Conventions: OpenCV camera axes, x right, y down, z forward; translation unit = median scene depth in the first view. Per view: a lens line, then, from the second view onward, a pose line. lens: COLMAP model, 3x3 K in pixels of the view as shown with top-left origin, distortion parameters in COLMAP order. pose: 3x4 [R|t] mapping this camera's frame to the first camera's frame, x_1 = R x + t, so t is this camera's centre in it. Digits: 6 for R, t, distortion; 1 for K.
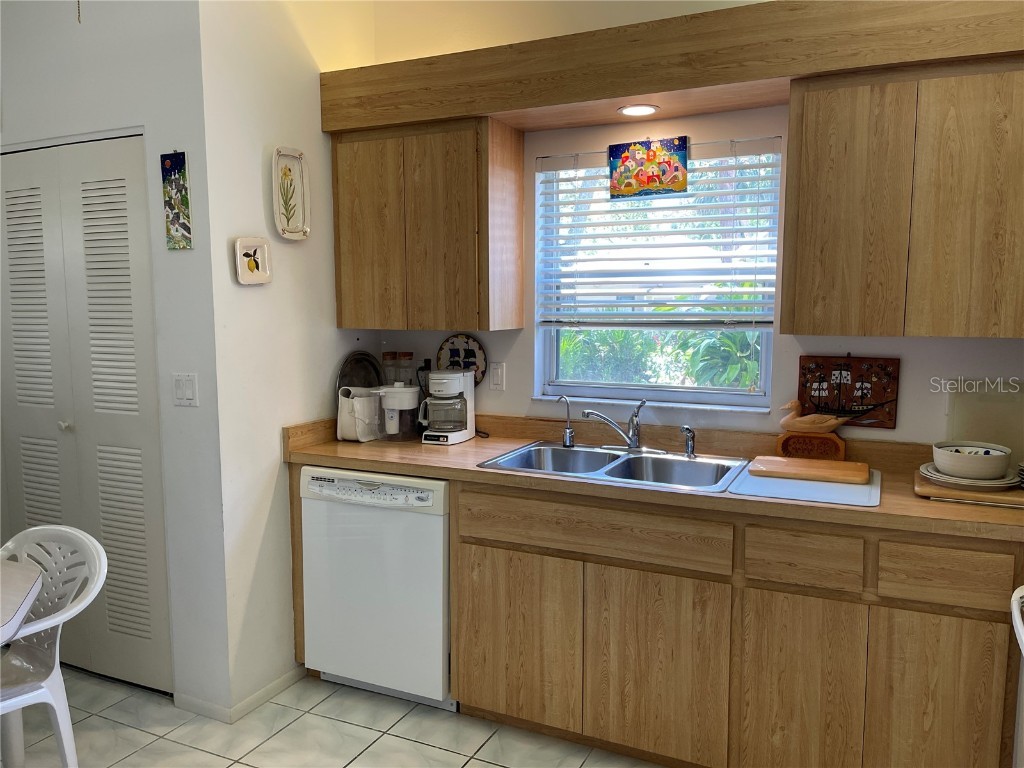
lens RADIAL K [[785.7, 0, 512.0], [0, 785.7, 384.0], [0, 0, 1]] dist [0.063916, -0.087799]
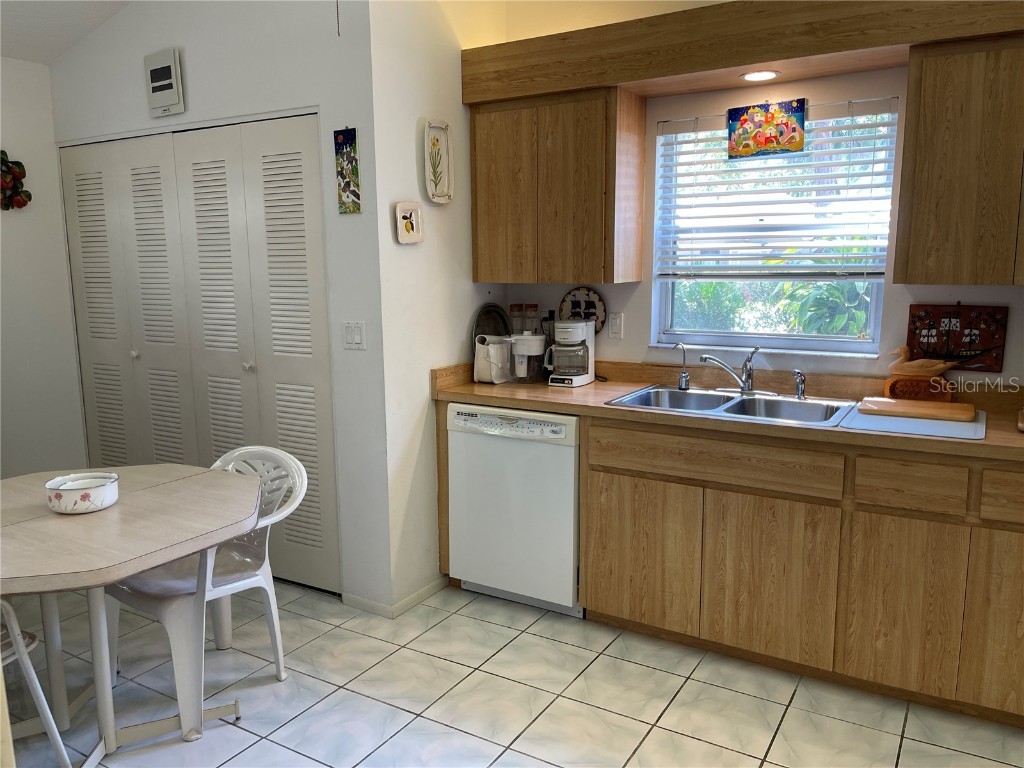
lens RADIAL K [[775.4, 0, 512.0], [0, 775.4, 384.0], [0, 0, 1]] dist [0.072157, -0.100074]
pose [[0.994663, 0.009034, -0.102784, -0.060558], [-0.003411, 0.998494, 0.054748, 0.014873], [0.103124, -0.054105, 0.993196, -0.114312]]
